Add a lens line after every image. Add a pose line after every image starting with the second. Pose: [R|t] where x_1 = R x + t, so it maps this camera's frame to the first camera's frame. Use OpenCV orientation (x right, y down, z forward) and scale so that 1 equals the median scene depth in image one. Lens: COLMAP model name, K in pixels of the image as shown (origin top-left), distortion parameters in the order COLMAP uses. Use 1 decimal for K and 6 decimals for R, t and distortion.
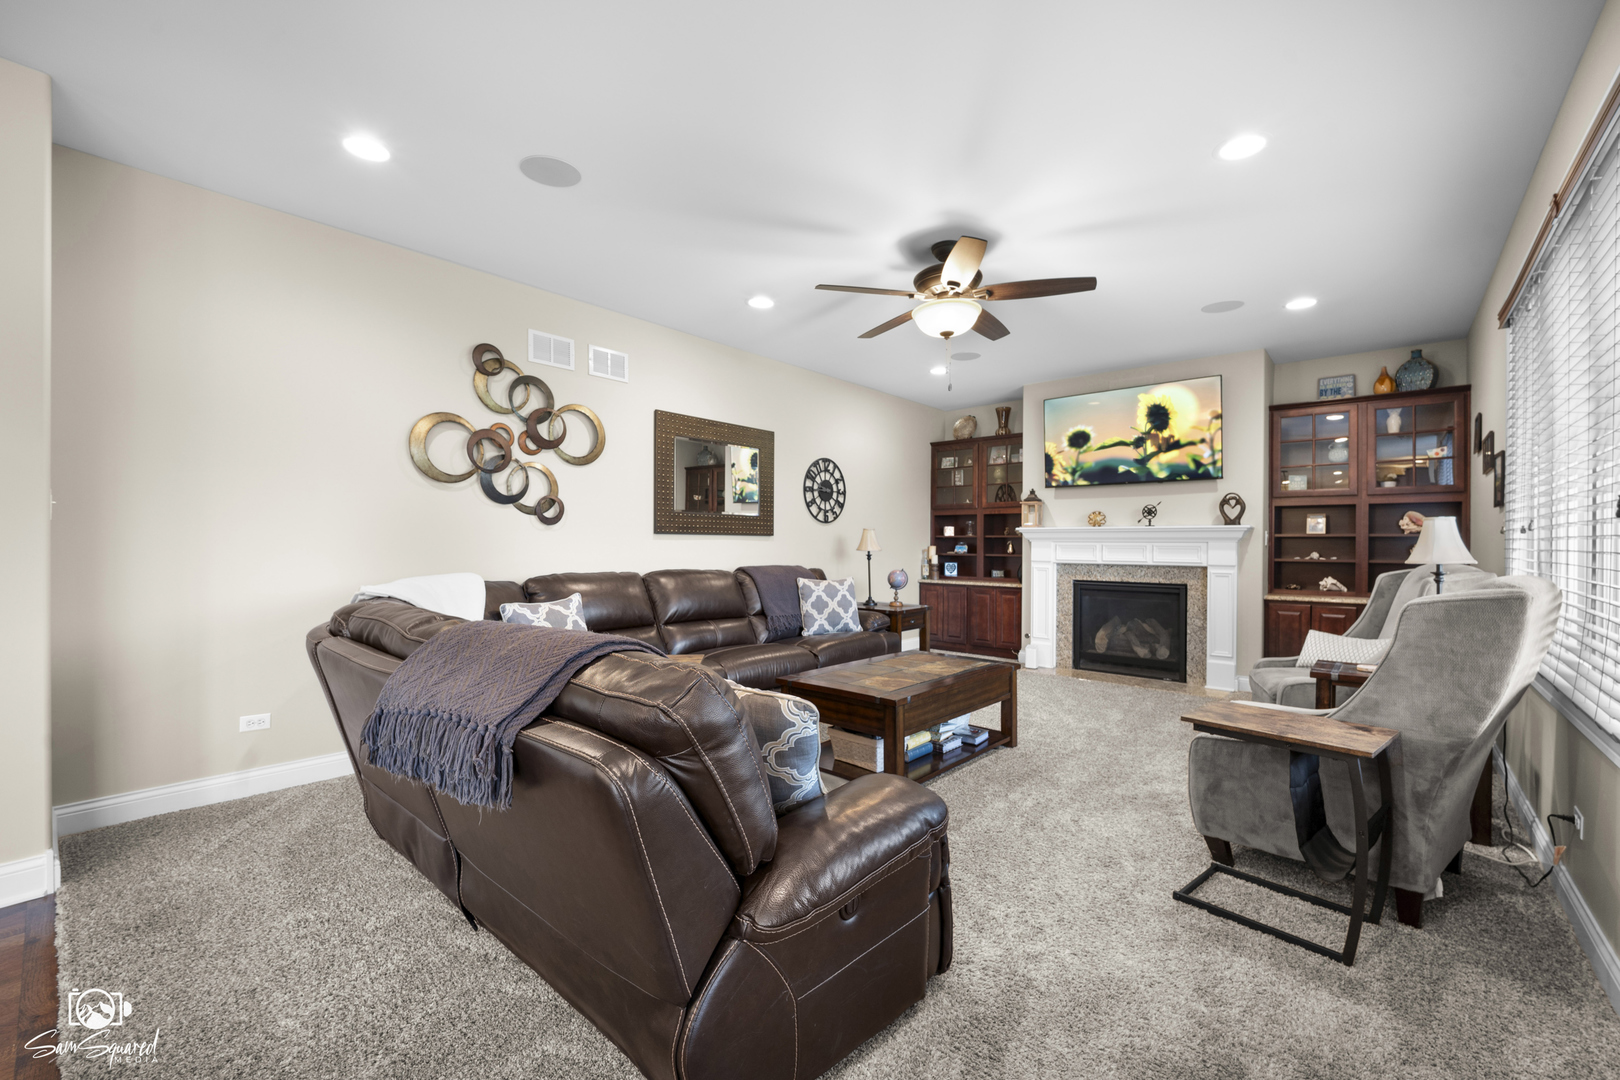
lens RADIAL K [[674.1, 0, 809.2], [0, 674.1, 544.3], [0, 0, 1]] dist [-0.021582, 0.003567]
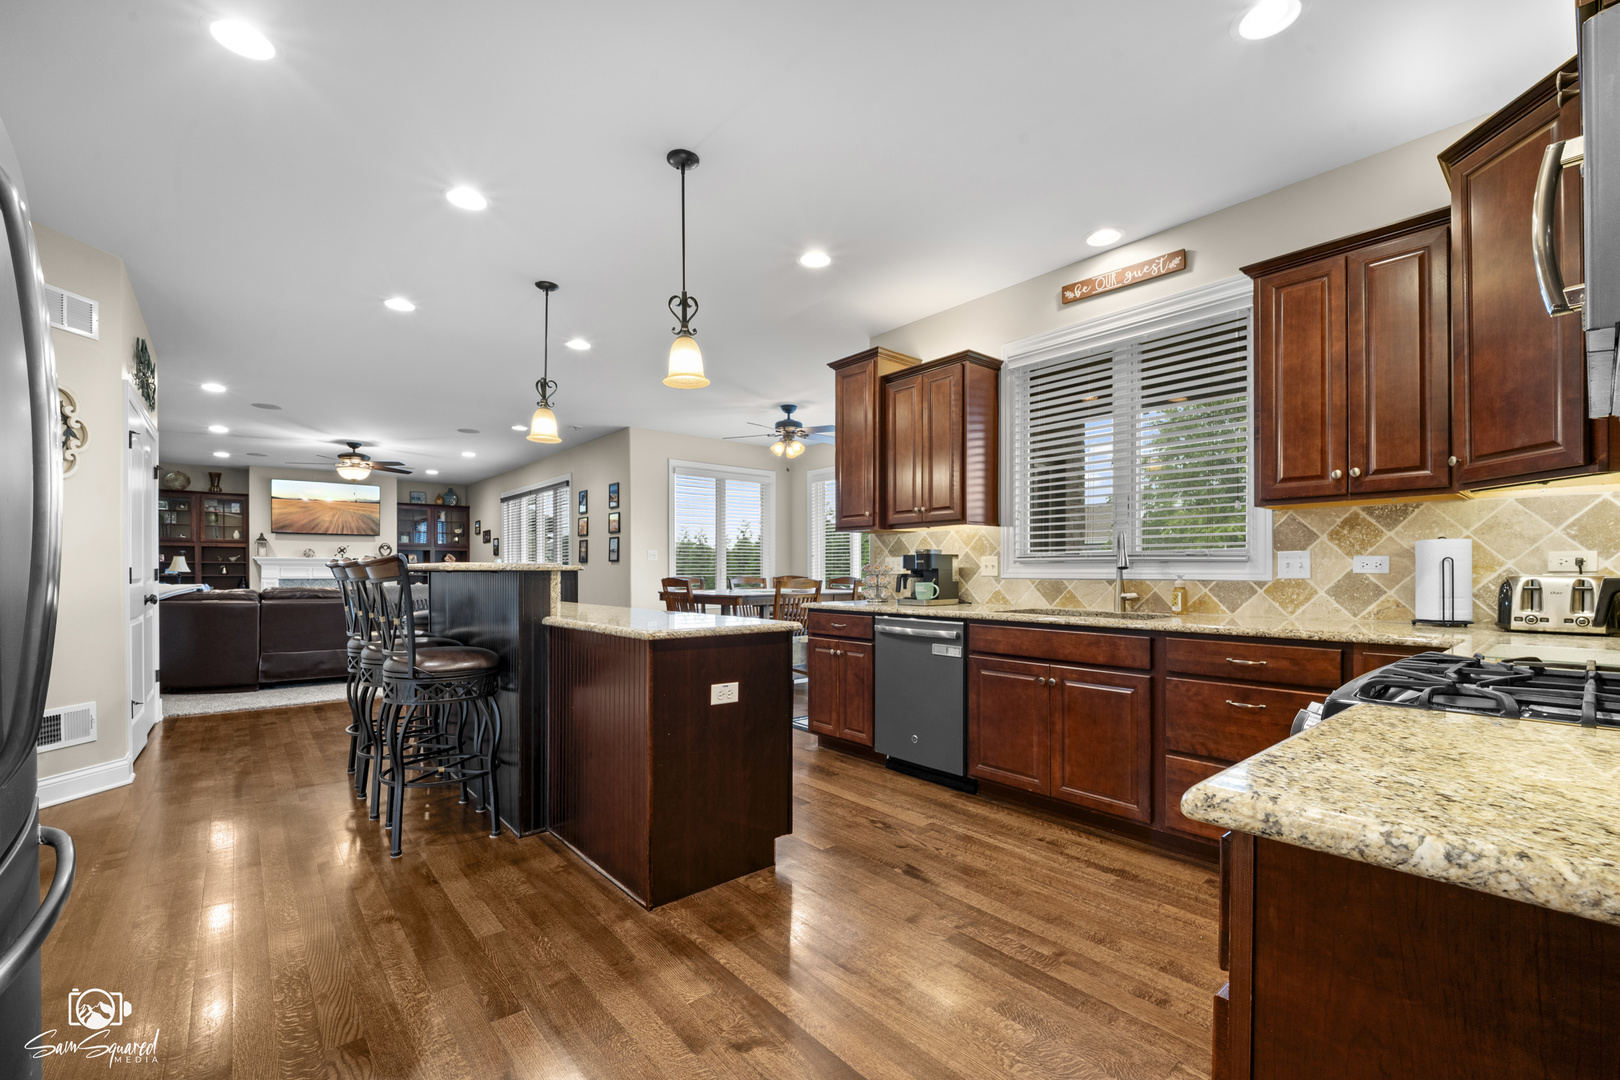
lens RADIAL K [[674.1, 0, 809.2], [0, 674.1, 544.3], [0, 0, 1]] dist [-0.021582, 0.003567]
pose [[0.146559, 0.038812, 0.988440, -1.269857], [0.004030, 0.999198, -0.039832, 0.016111], [-0.989194, 0.009821, 0.146285, -0.642127]]
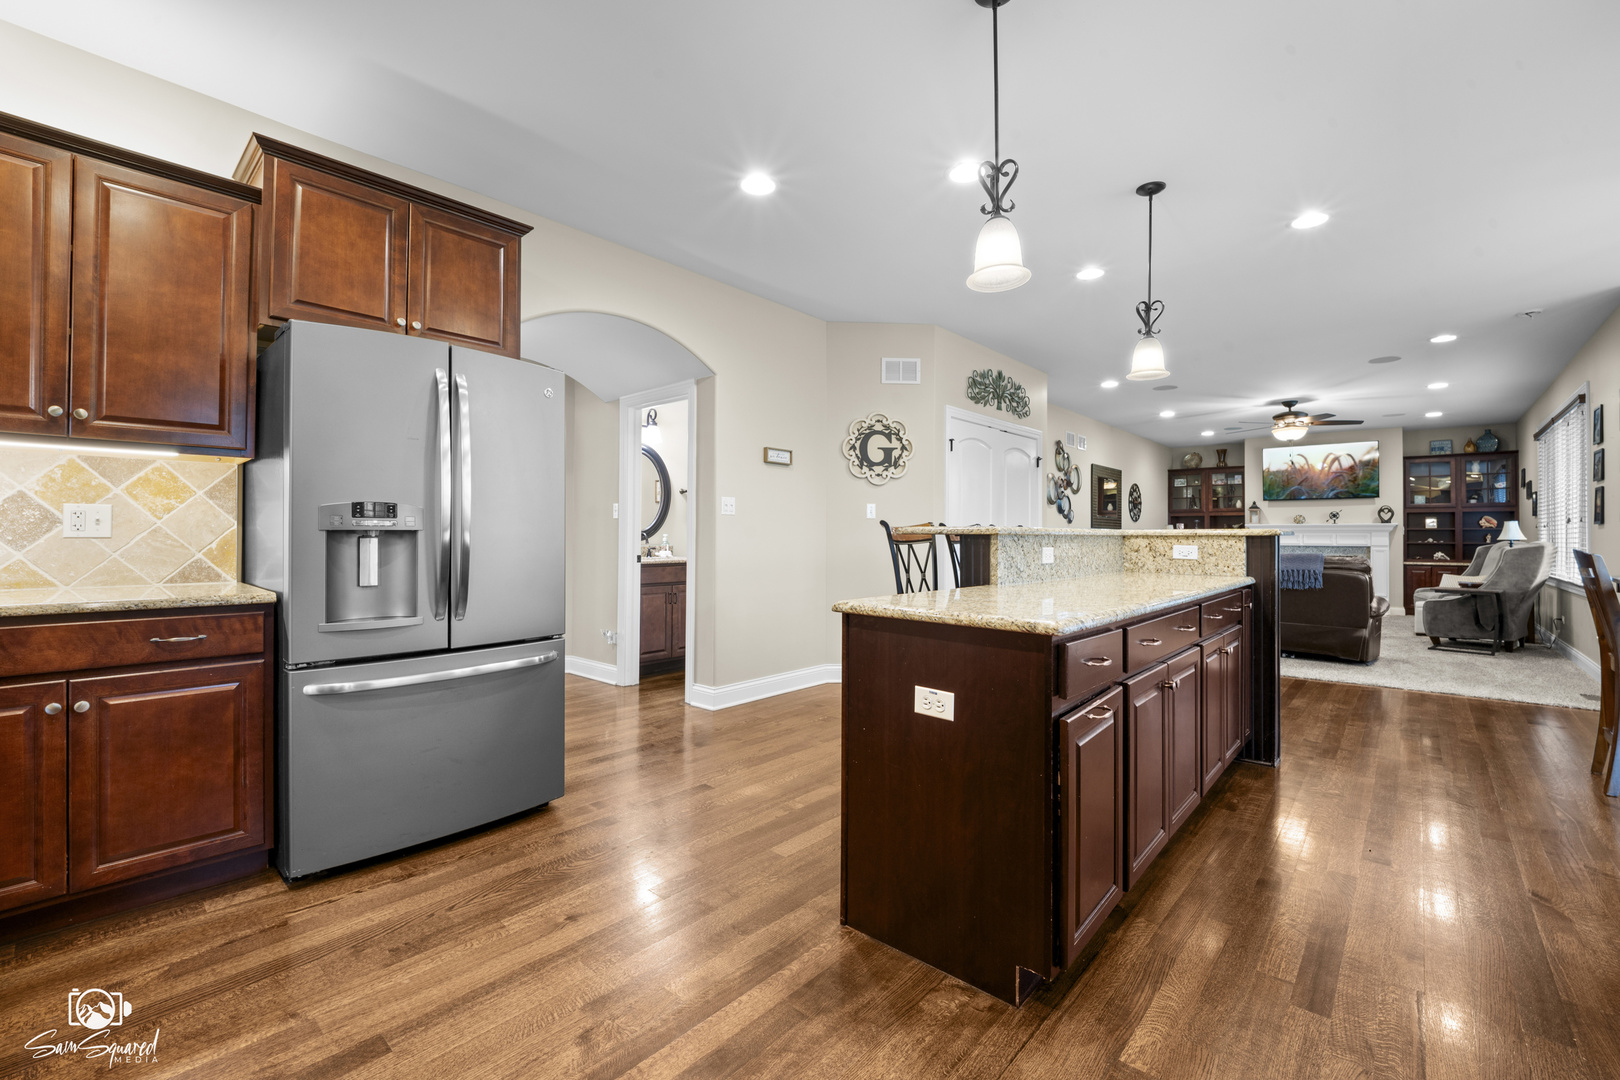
lens RADIAL K [[673.3, 0, 831.7], [0, 673.3, 526.7], [0, 0, 1]] dist [0.001464, -0.004435]
pose [[0.999997, 0.002408, 0.000212, -0.887623], [-0.002404, 0.999828, -0.018412, 0.018371], [-0.000257, 0.018412, 0.999830, -0.842810]]
